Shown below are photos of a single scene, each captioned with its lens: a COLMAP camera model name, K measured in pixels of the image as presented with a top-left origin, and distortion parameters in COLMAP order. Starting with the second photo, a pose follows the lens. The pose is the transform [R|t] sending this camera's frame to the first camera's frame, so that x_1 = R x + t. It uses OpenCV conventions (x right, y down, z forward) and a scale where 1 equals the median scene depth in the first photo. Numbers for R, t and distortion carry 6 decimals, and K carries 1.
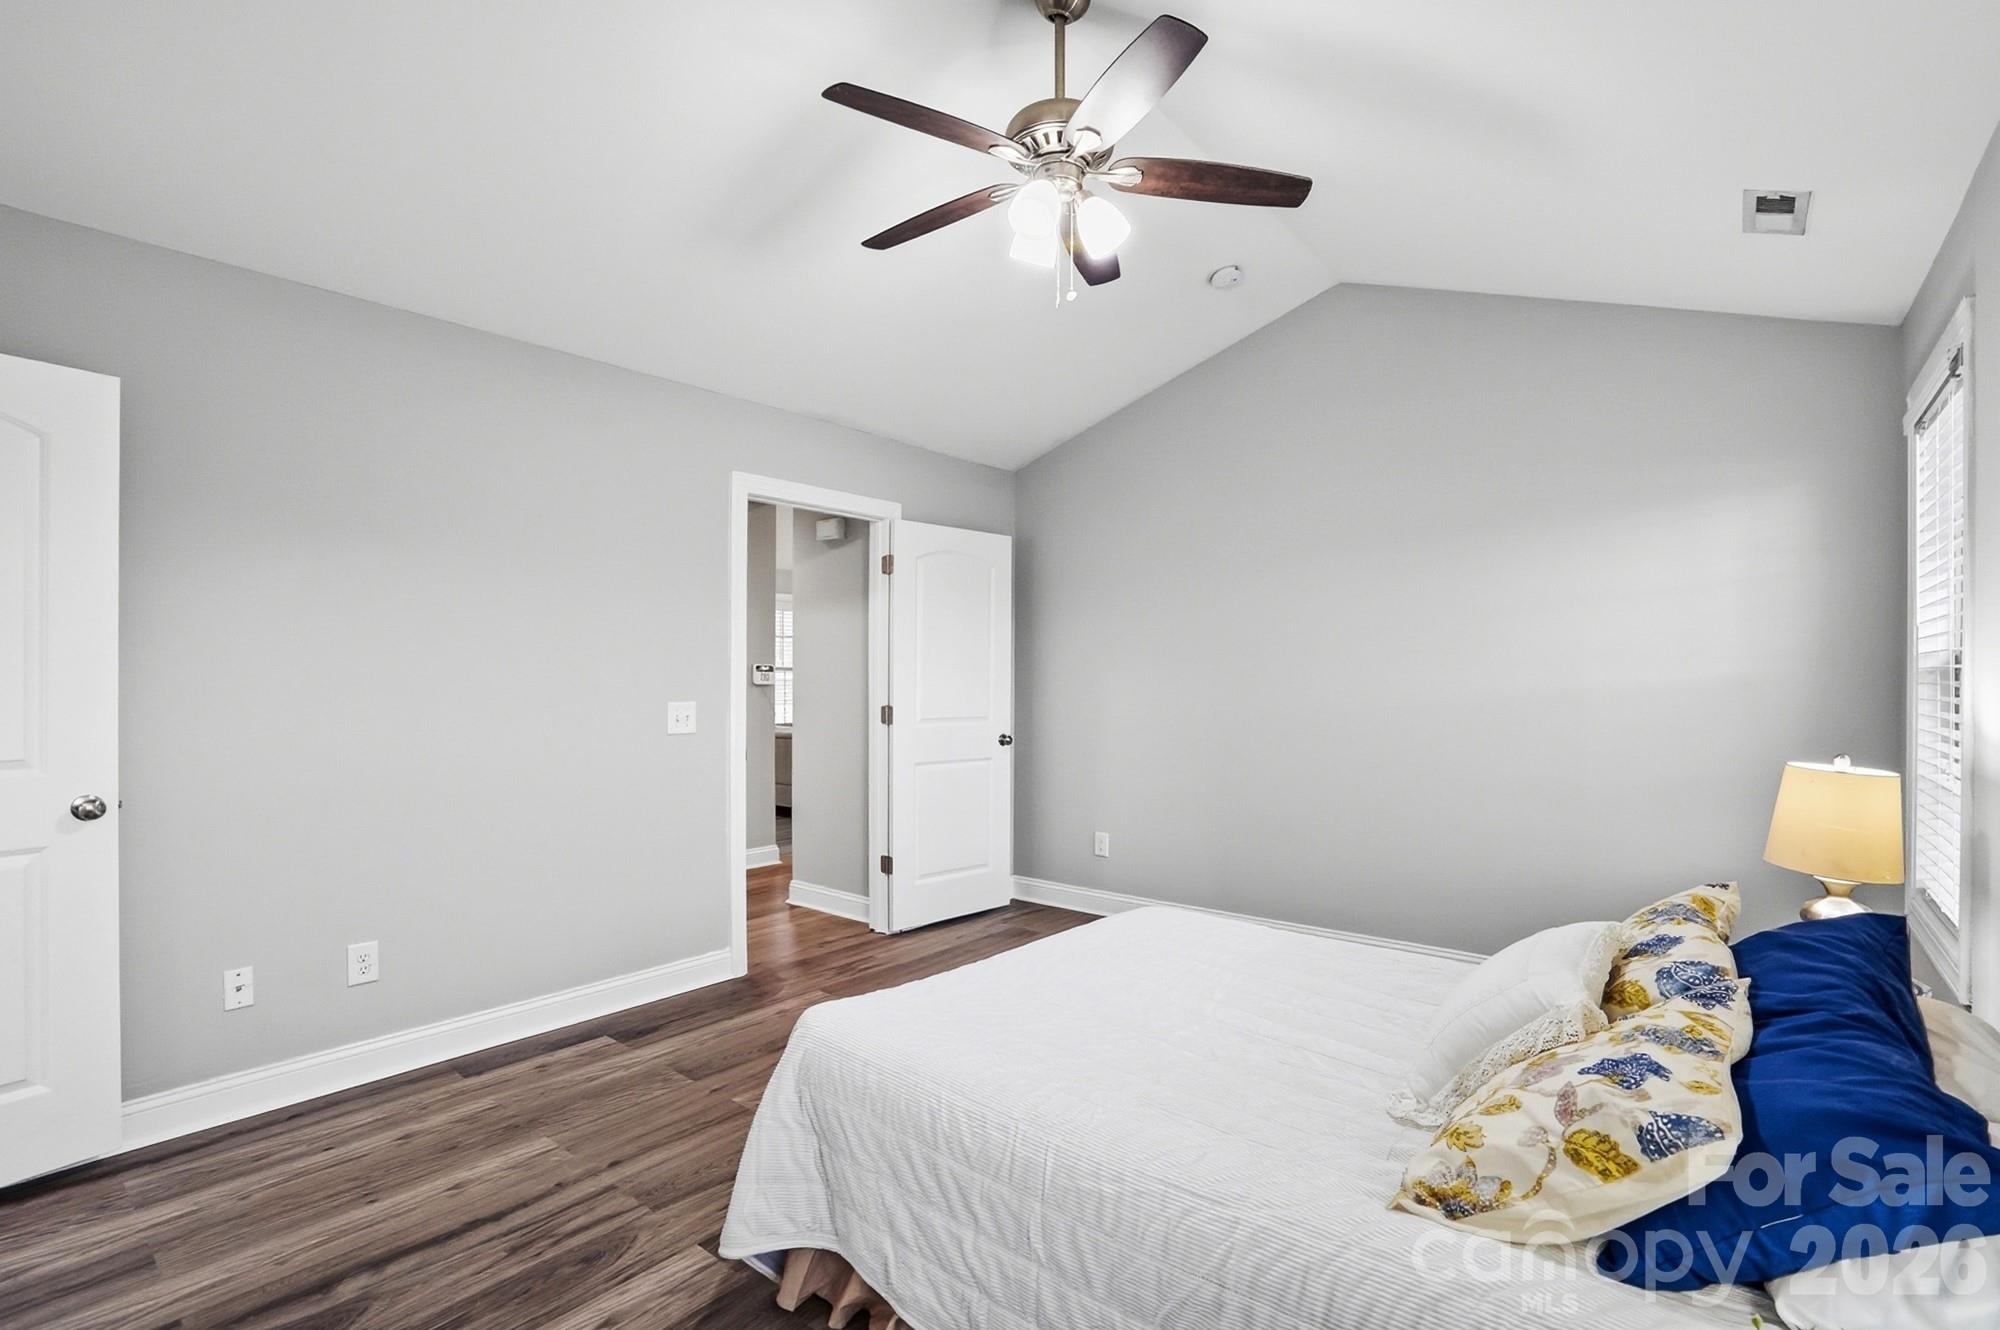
lens RADIAL K [[923.2, 0, 1001.5], [0, 923.2, 668.7], [0, 0, 1]] dist [-0.032327, 0.002947]
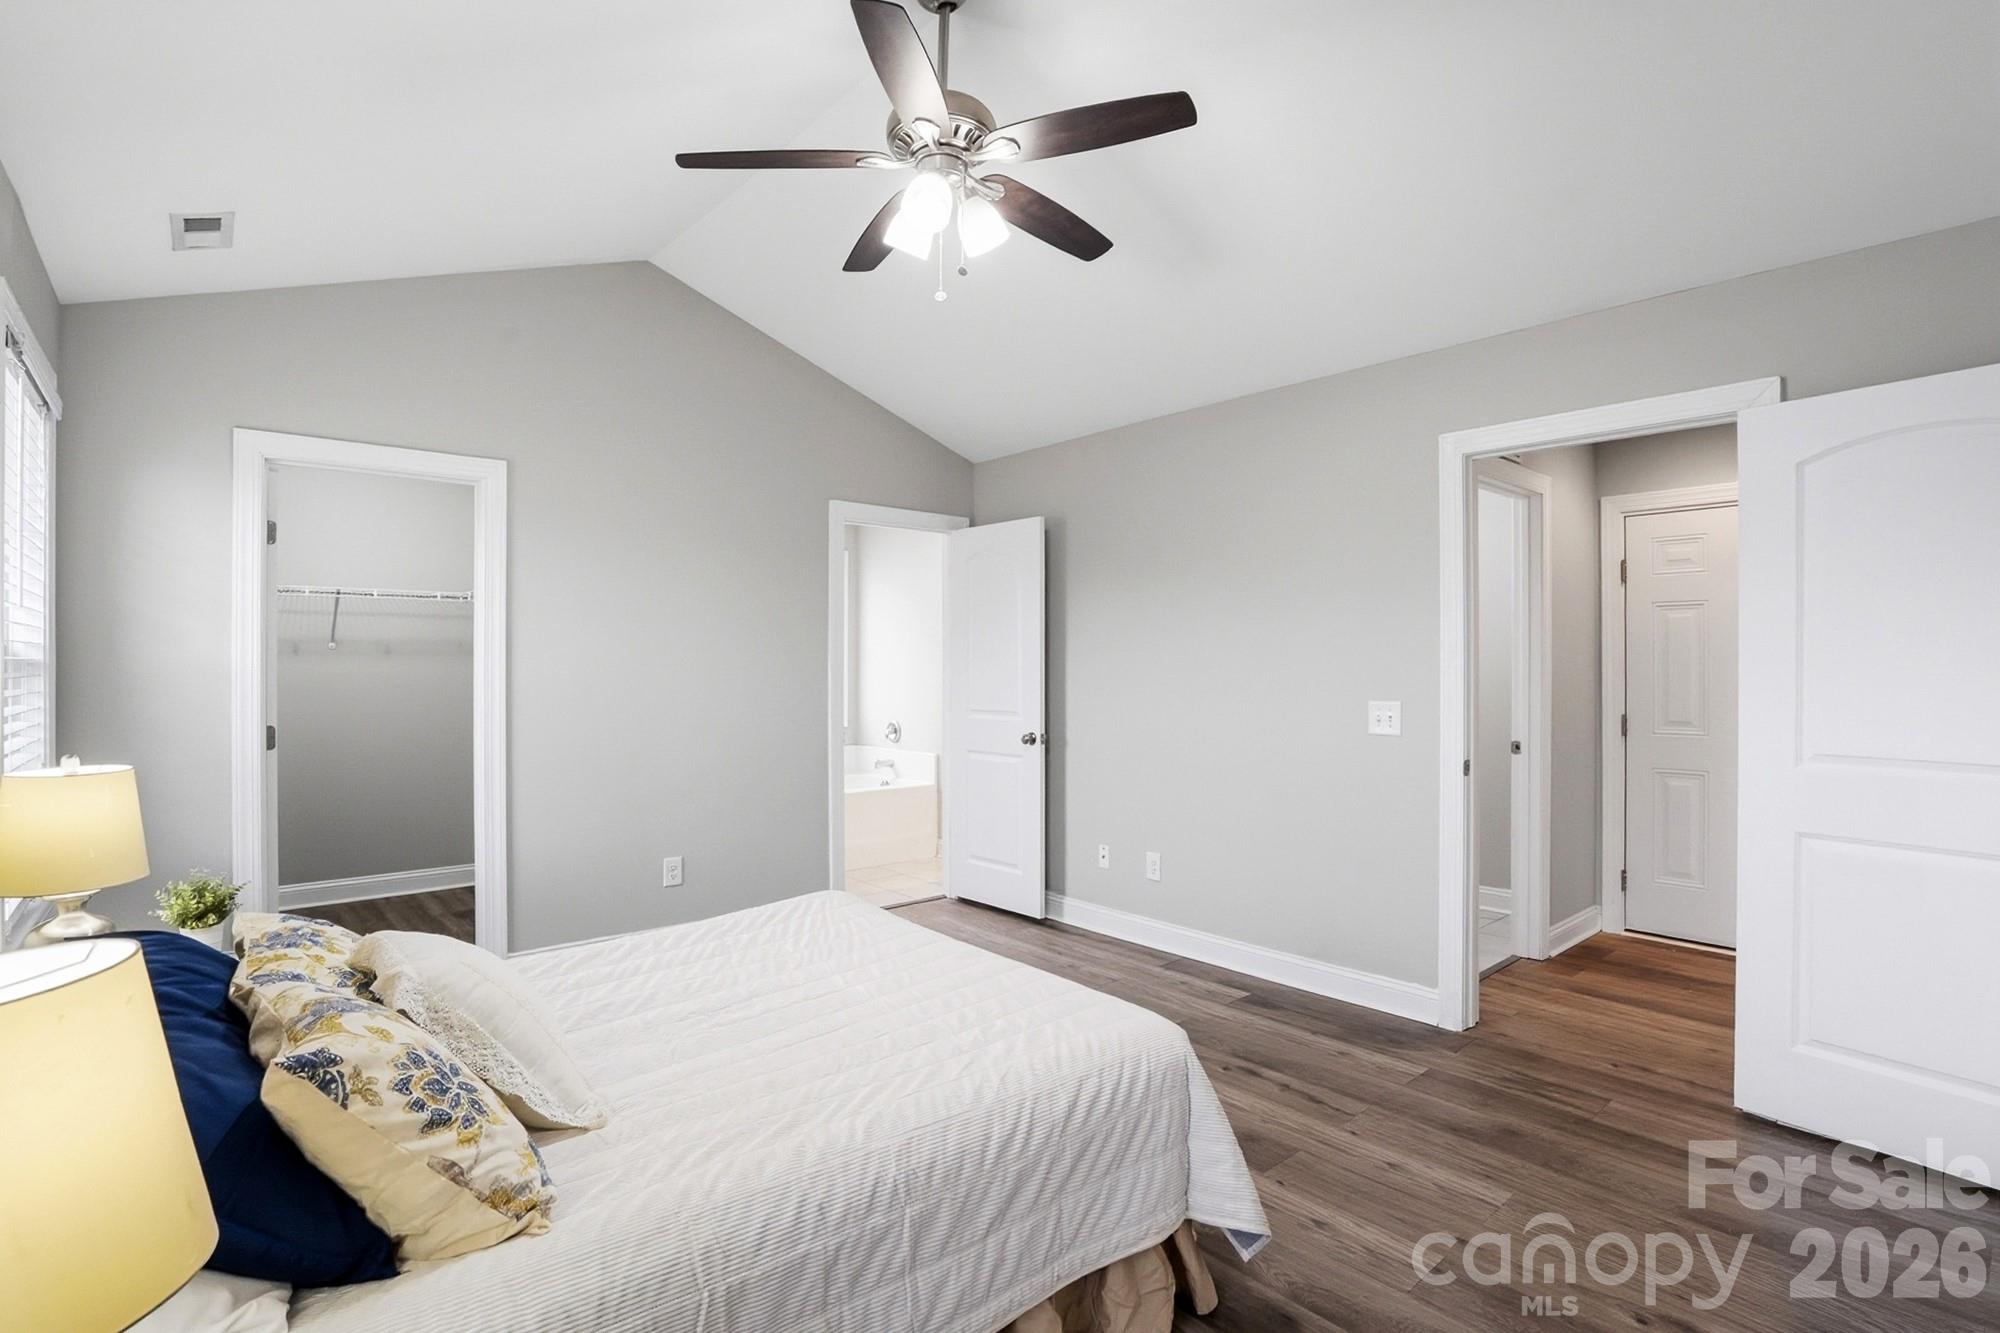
lens RADIAL K [[923.2, 0, 998.6], [0, 923.2, 667.9], [0, 0, 1]] dist [-0.032327, 0.002947]
pose [[-0.140488, -0.006288, -0.990062, 0.789874], [0.002762, 0.999973, -0.006743, 0.008929], [0.990079, -0.003682, -0.140467, 0.922538]]
